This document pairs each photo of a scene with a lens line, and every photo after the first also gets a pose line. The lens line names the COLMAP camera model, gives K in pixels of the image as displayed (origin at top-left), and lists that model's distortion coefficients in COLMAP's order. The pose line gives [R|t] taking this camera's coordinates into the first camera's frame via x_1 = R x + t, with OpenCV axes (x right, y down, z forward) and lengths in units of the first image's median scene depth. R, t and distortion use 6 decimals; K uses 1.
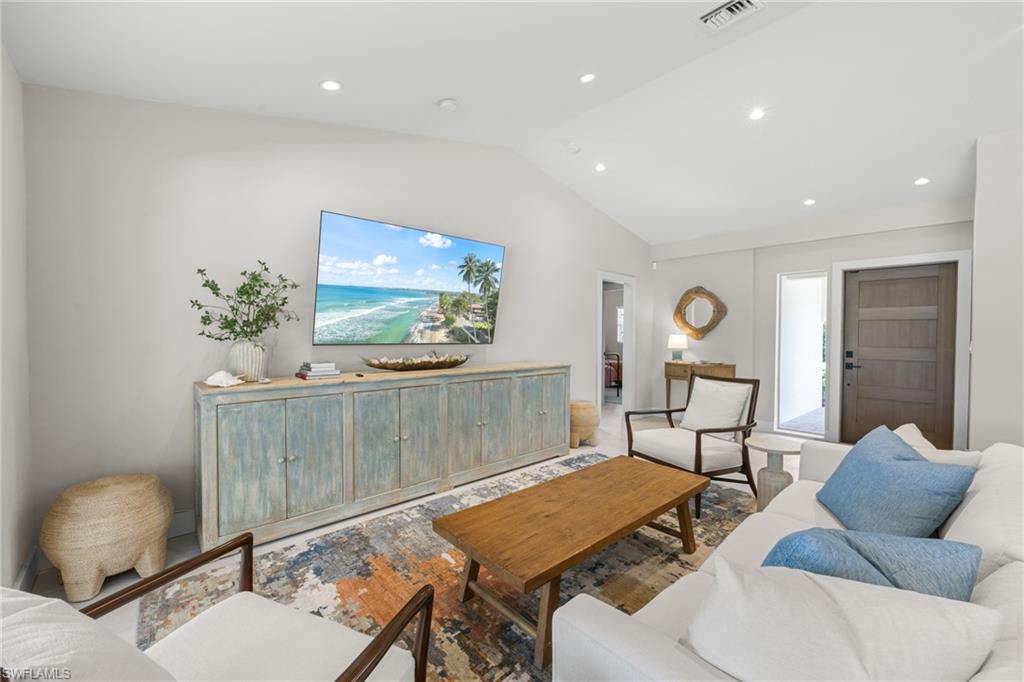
lens RADIAL K [[412.4, 0, 512.0], [0, 412.4, 341.0], [0, 0, 1]] dist [-0.000125, 0.000003]
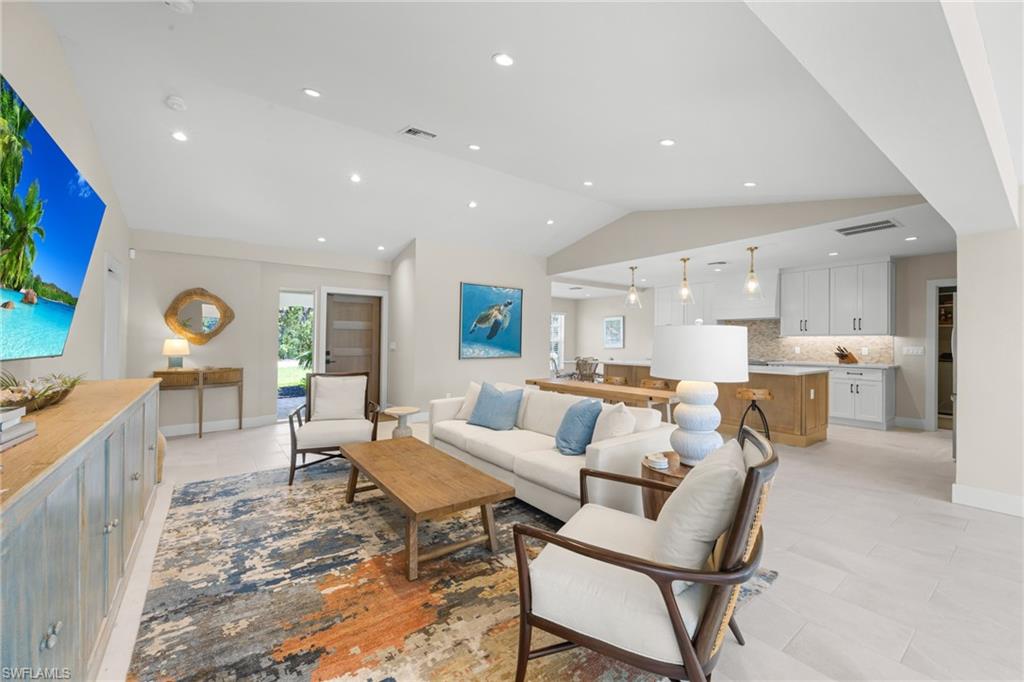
lens RADIAL K [[401.6, 0, 508.5], [0, 401.6, 339.6], [0, 0, 1]] dist [-0.002027, -0.000154]
pose [[0.106470, -0.002805, 0.994312, -0.632502], [0.015475, 0.999880, 0.001164, -0.007740], [-0.994195, 0.015263, 0.106501, 0.335533]]
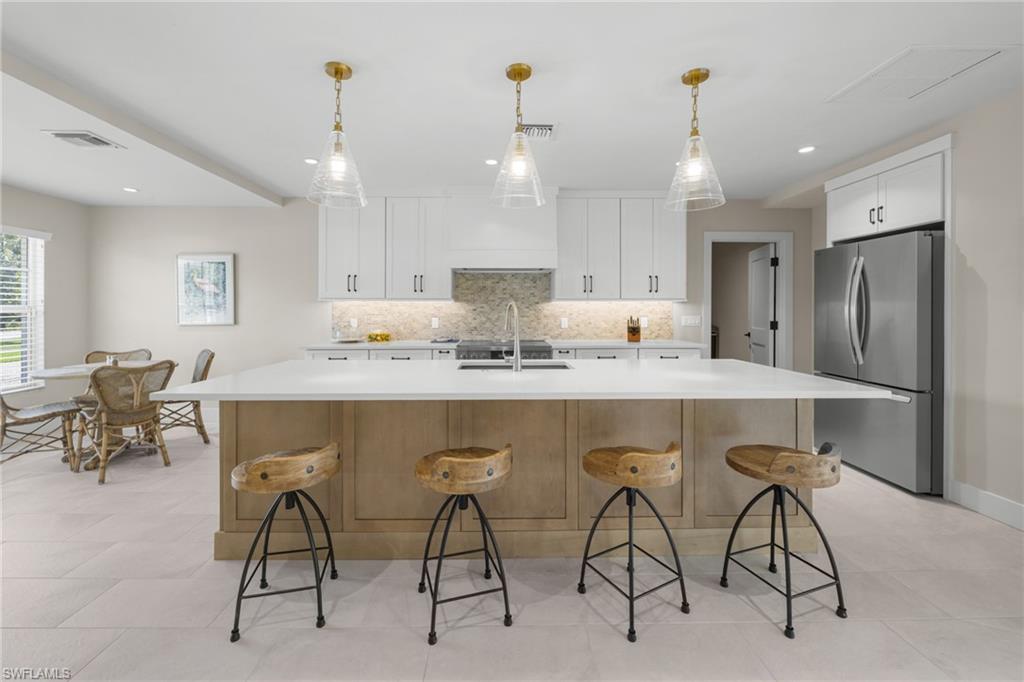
lens RADIAL K [[408.1, 0, 501.4], [0, 408.1, 309.6], [0, 0, 1]] dist [-0.001948, -0.000089]
pose [[-0.749326, -0.008073, 0.662152, 0.739496], [0.006305, 0.999793, 0.019325, 0.000466], [-0.662171, 0.018655, -0.749120, 0.241535]]
